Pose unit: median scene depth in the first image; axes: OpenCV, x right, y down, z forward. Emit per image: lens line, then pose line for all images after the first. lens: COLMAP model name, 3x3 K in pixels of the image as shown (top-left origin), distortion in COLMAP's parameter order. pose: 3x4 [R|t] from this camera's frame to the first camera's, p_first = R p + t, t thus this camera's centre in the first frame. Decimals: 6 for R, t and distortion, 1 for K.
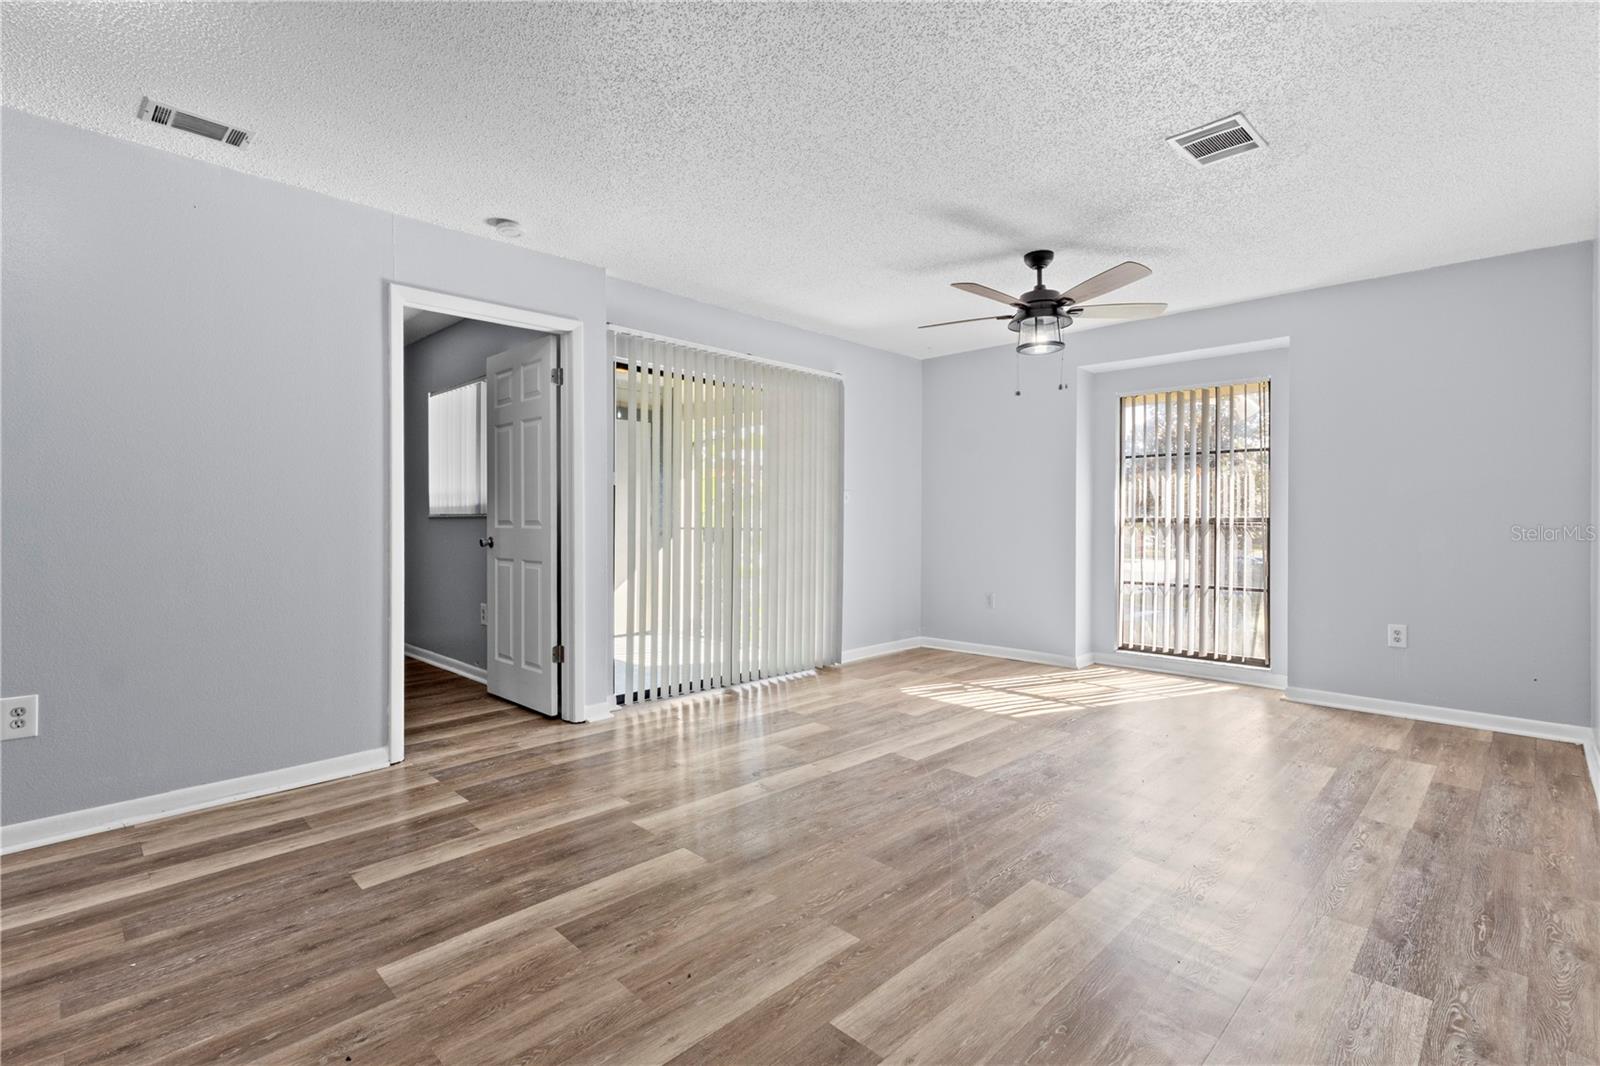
lens RADIAL K [[743.4, 0, 805.6], [0, 743.4, 533.2], [0, 0, 1]] dist [0.000843, 0.000744]
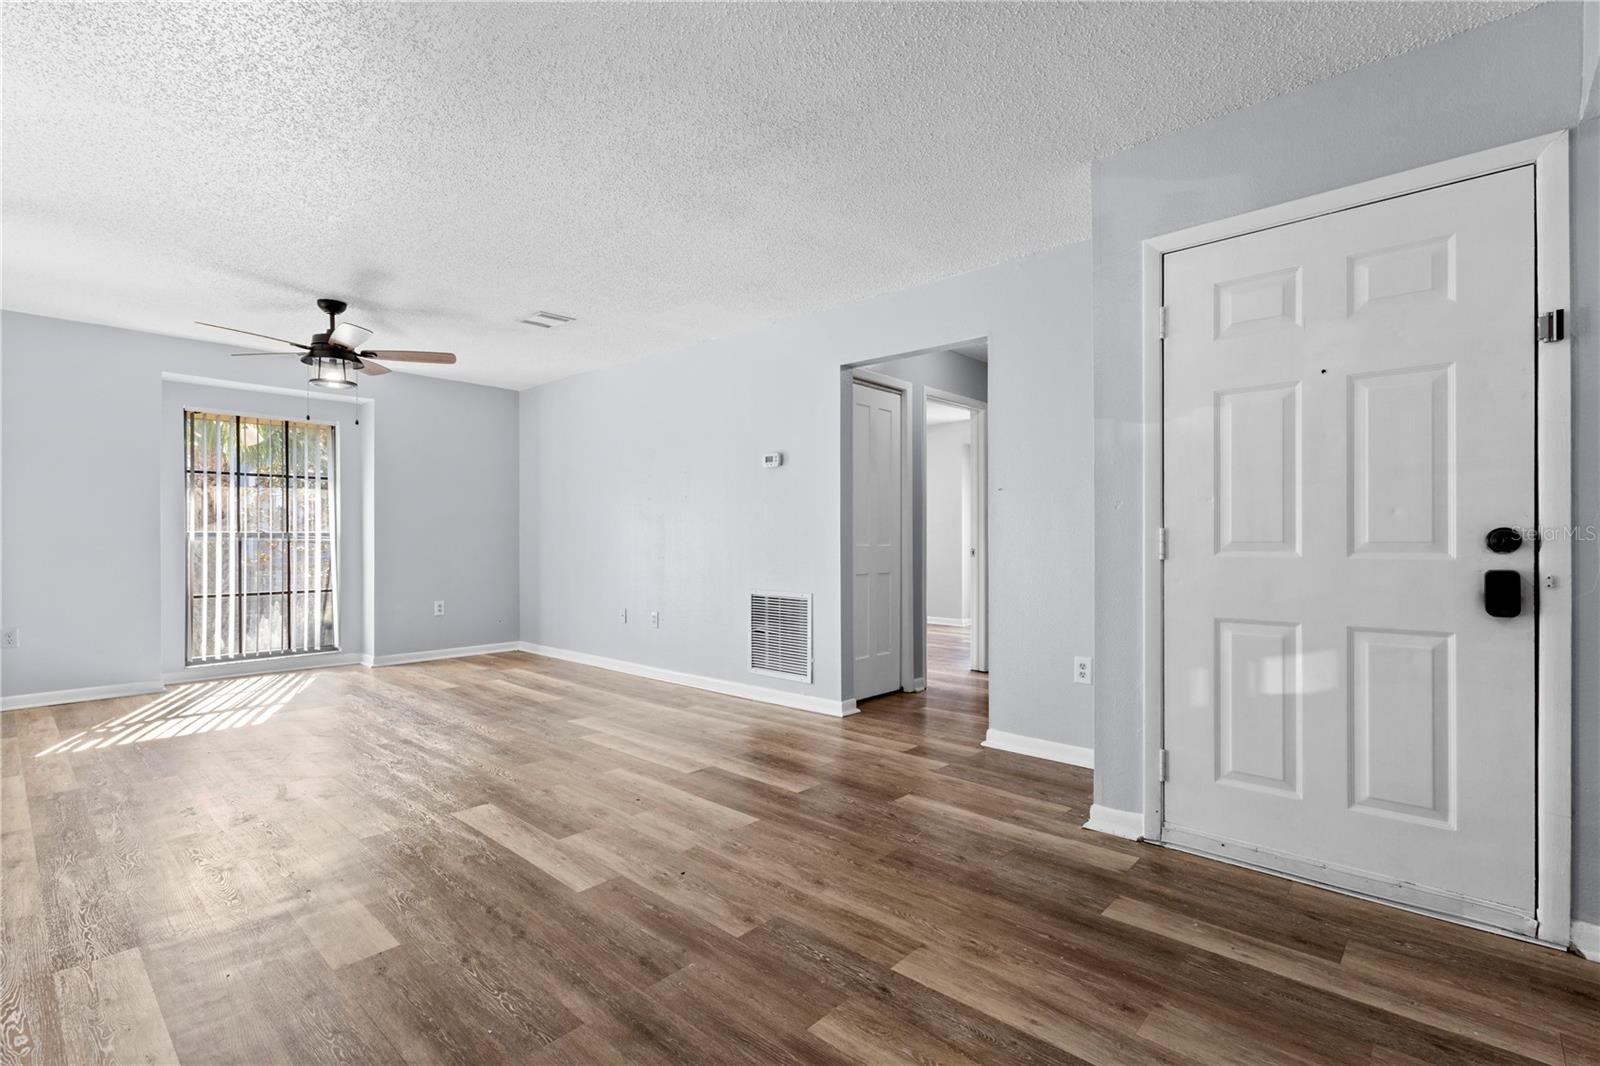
lens RADIAL K [[743.4, 0, 805.6], [0, 743.4, 533.2], [0, 0, 1]] dist [0.000843, 0.000744]
pose [[-0.036372, -0.002443, 0.999335, -1.710280], [0.021721, 0.999759, 0.003234, -0.011607], [-0.999102, 0.021824, -0.036310, 0.606365]]
